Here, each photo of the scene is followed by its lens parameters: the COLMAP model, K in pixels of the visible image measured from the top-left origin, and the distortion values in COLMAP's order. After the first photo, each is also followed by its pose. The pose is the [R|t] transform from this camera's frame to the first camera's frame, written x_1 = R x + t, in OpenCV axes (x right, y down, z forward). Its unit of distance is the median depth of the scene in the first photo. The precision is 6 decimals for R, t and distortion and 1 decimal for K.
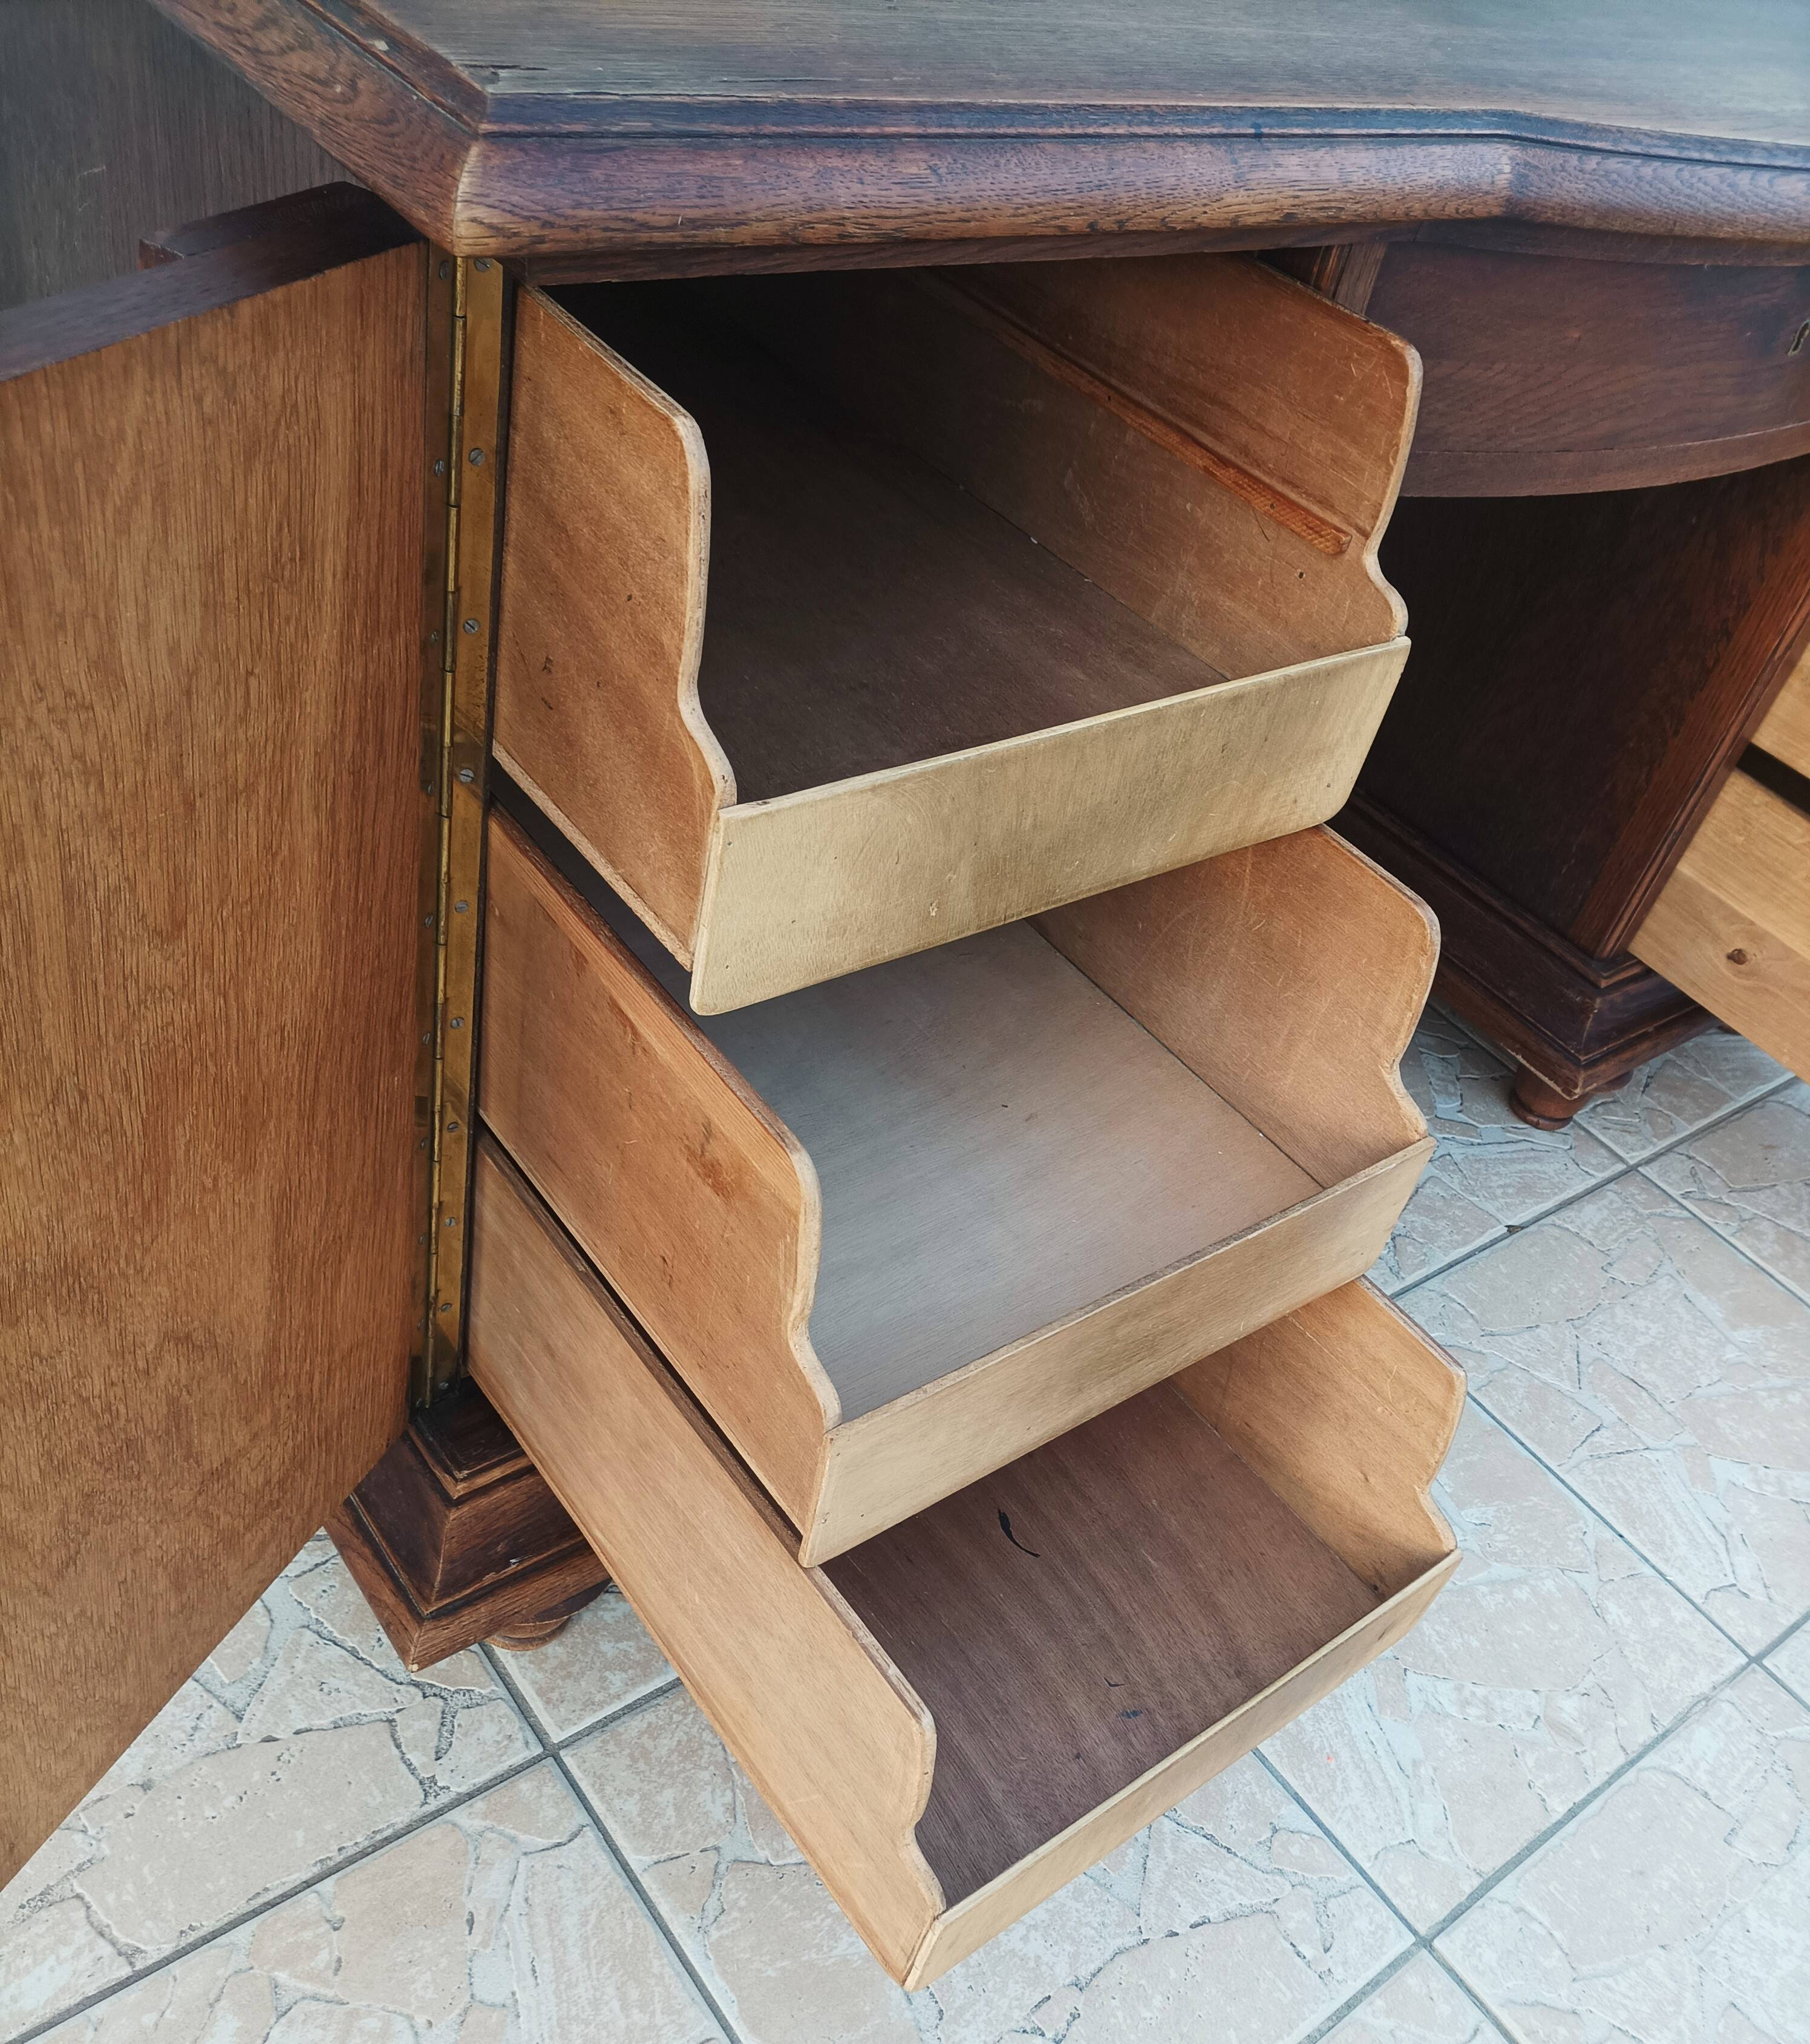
lens RADIAL K [[1808.7, 0, 930.3], [0, 1808.7, 1236.0], [0, 0, 1]] dist [0.021175, -0.007908]
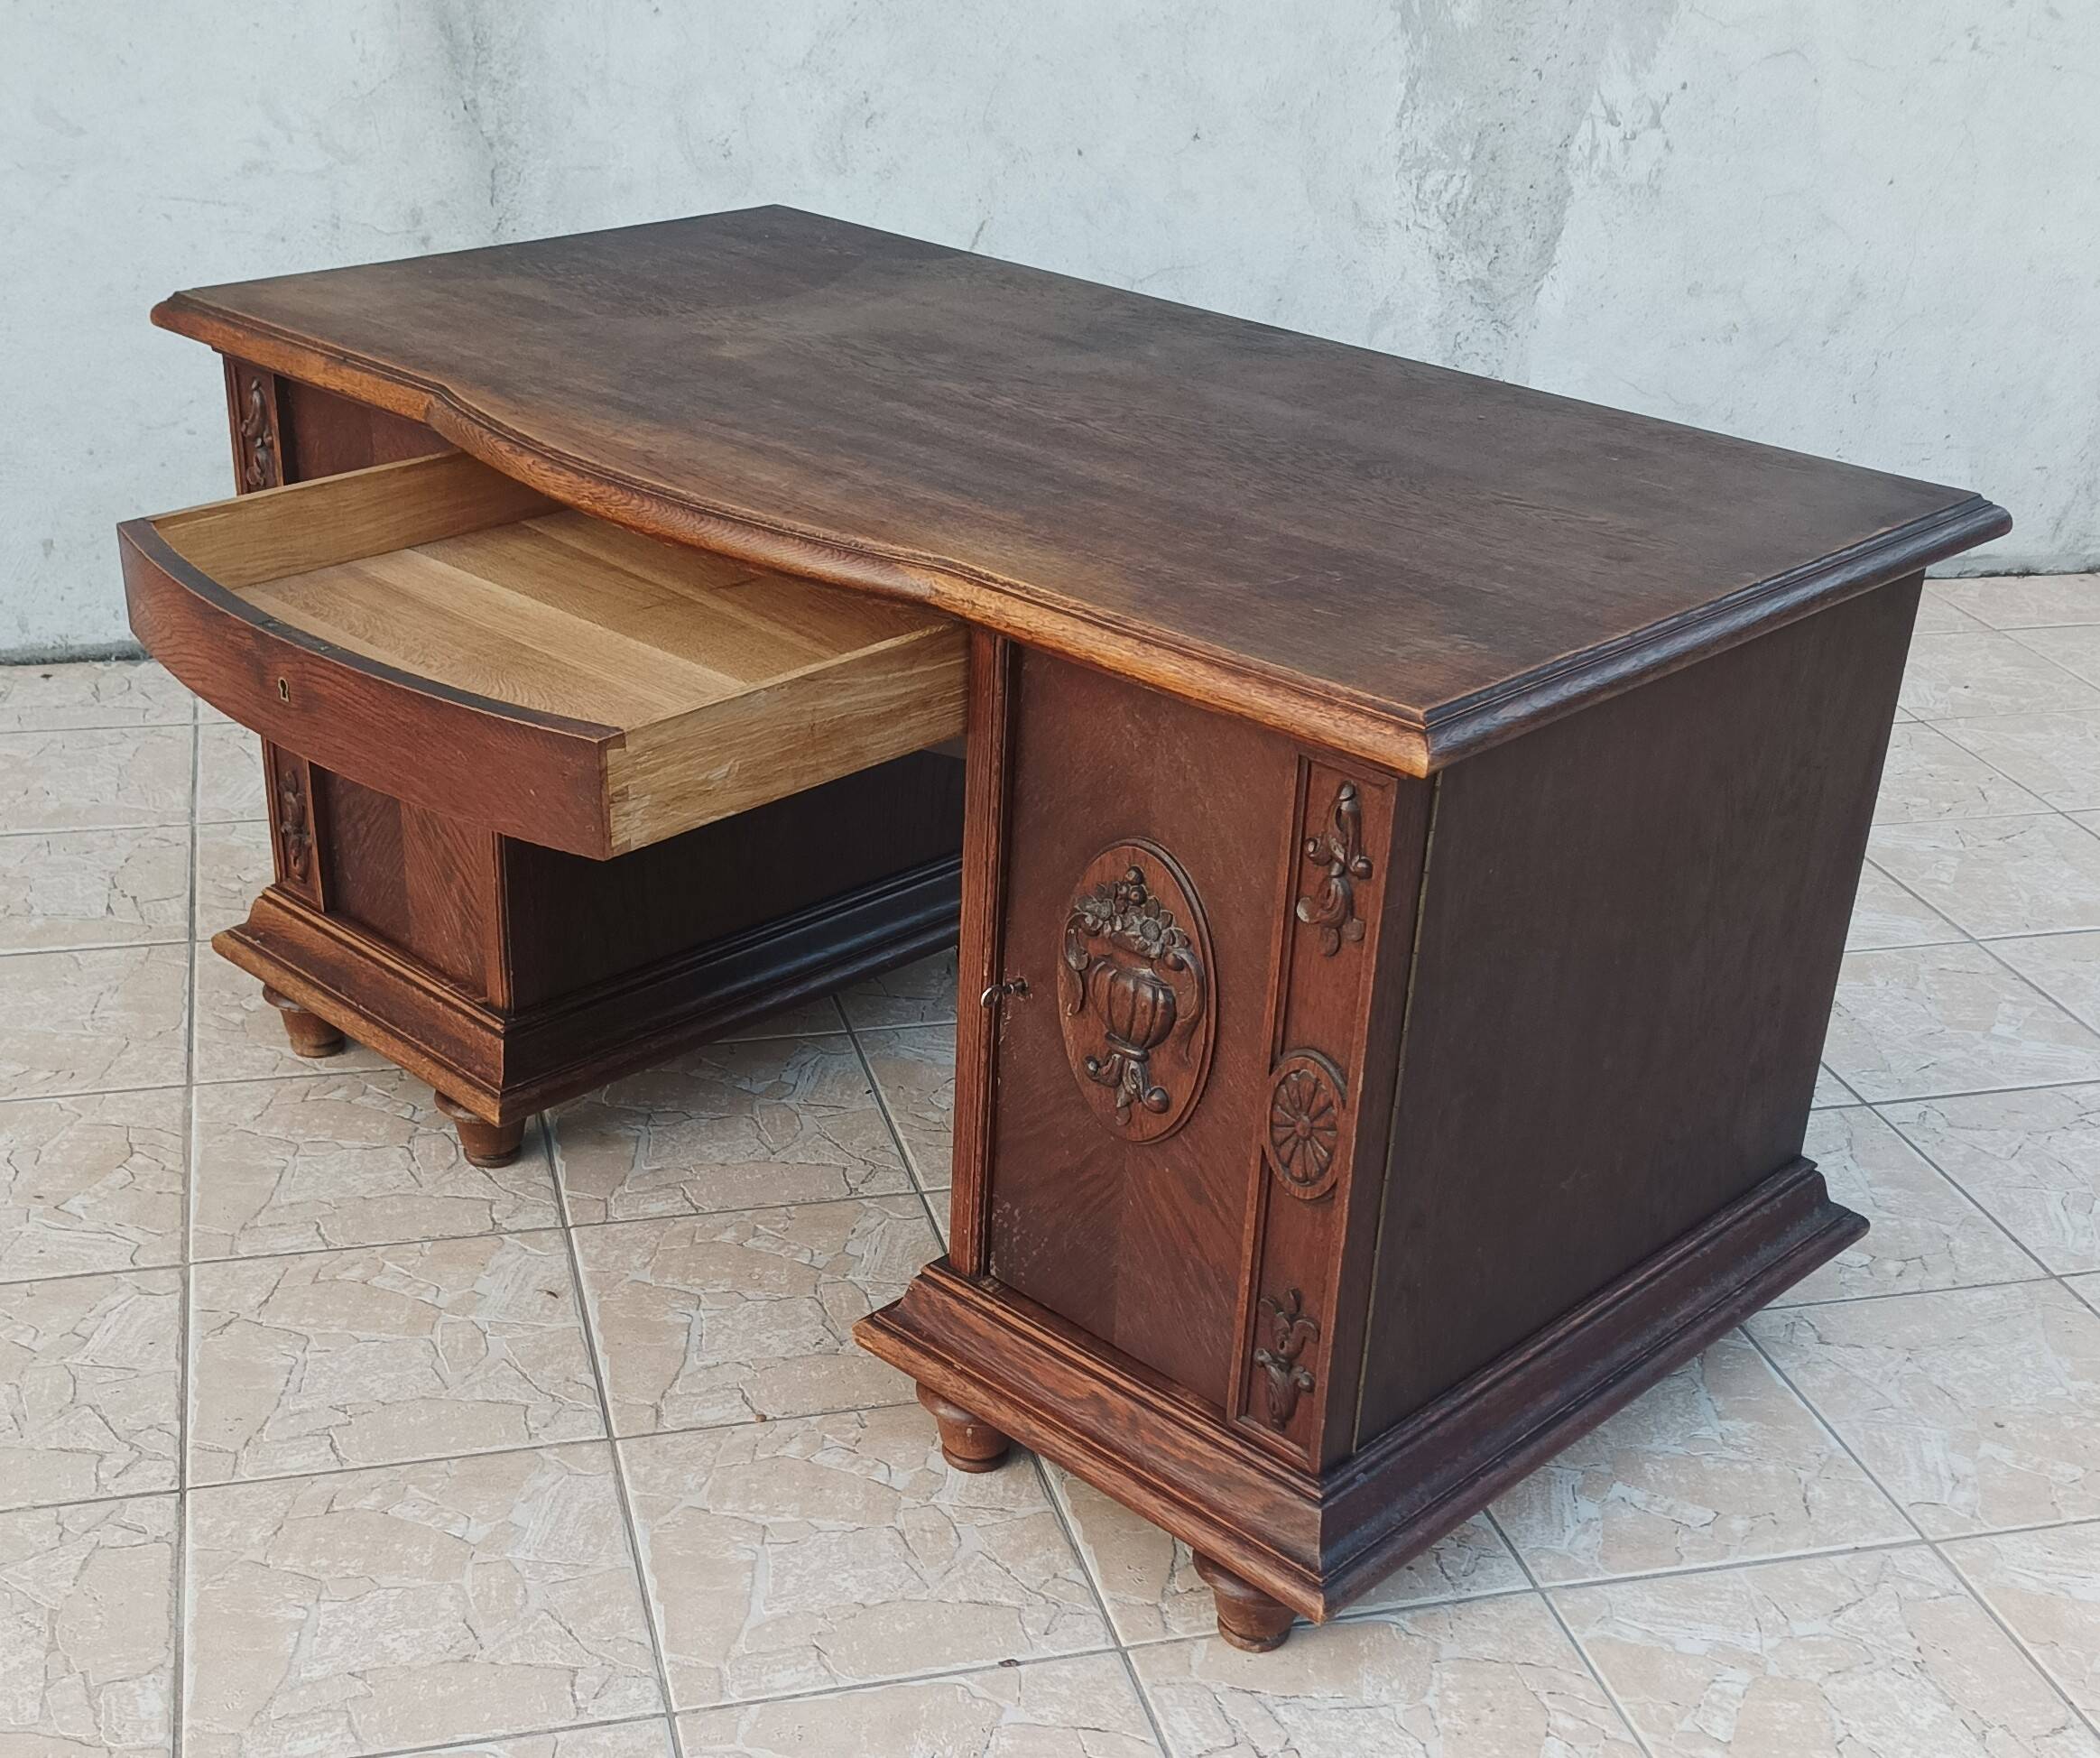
lens RADIAL K [[2699.8, 0, 956.9], [0, 2699.8, 1152.9], [0, 0, 1]] dist [0.023388, 0.000000]
pose [[0.121982, 0.316376, -0.940758, 4.610725], [-0.709756, 0.690368, 0.140140, -1.057121], [0.693806, 0.650614, 0.308763, 1.229998]]
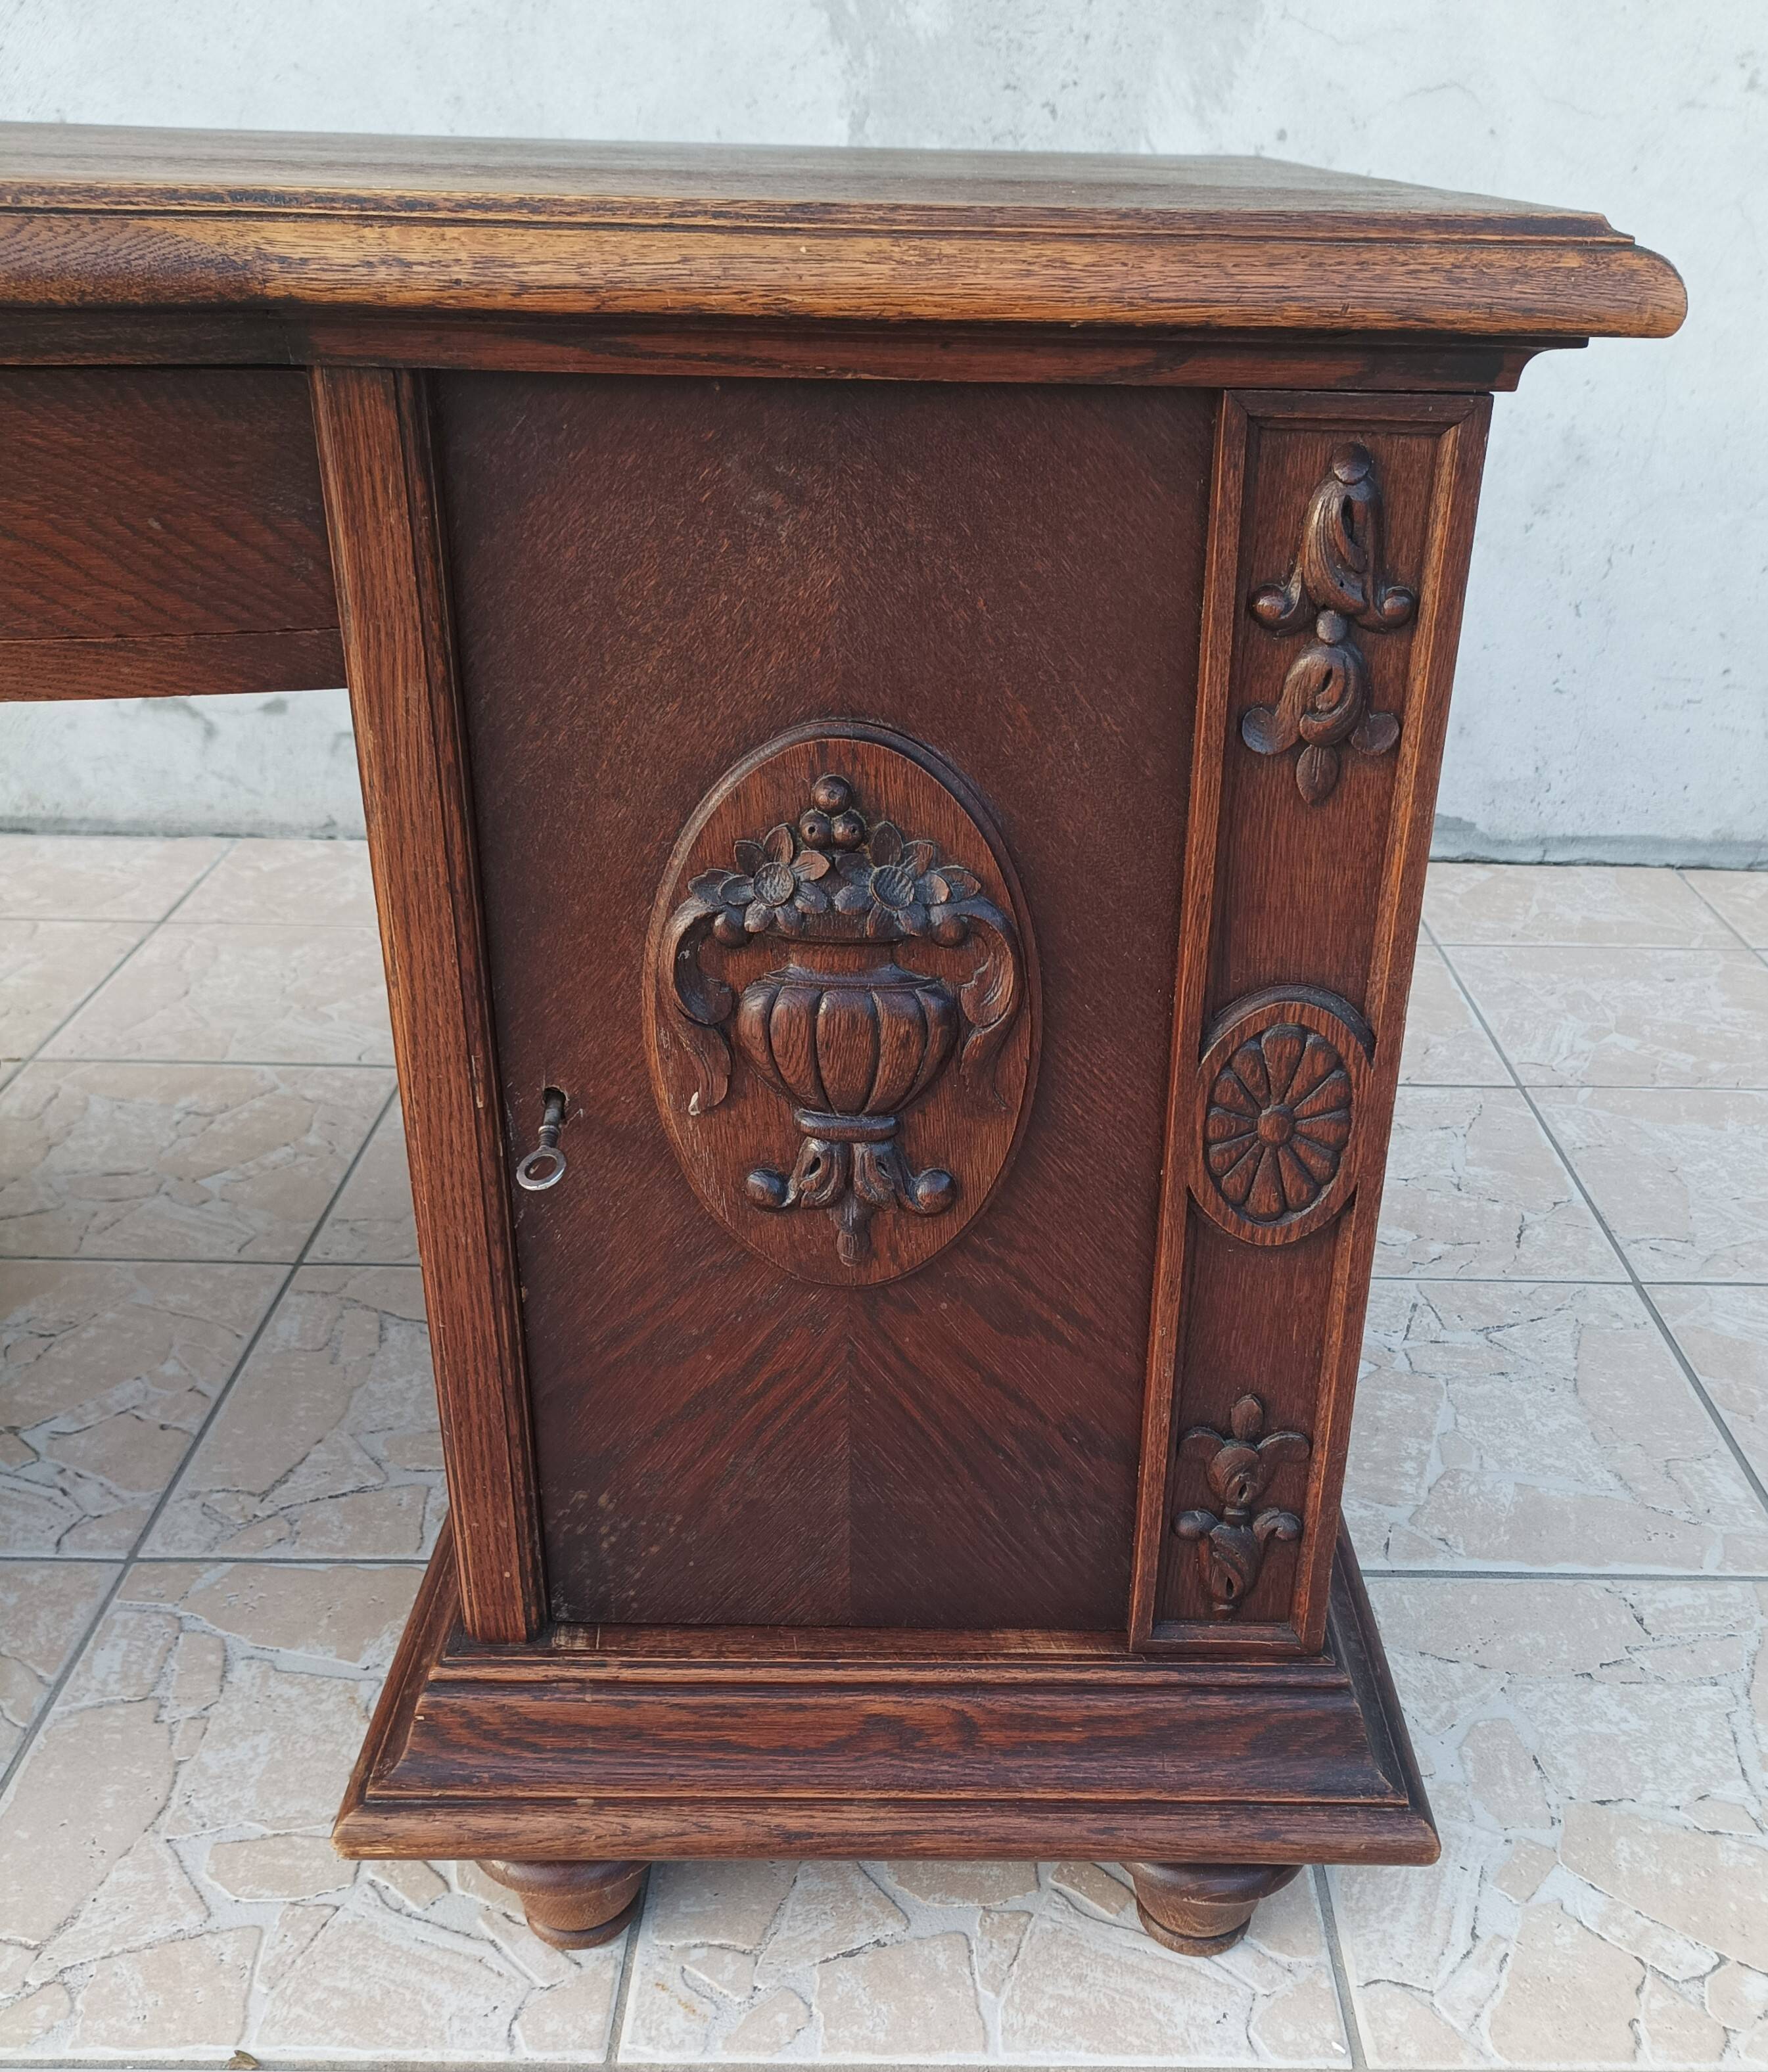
lens RADIAL K [[1948.4, 0, 962.9], [0, 1948.4, 1141.1], [0, 0, 1]] dist [0.021925, 0.000000]
pose [[0.783252, 0.120281, -0.609957, 2.184680], [-0.336156, 0.907256, -0.252754, -0.484664], [0.522986, 0.403011, 0.751044, 1.393342]]
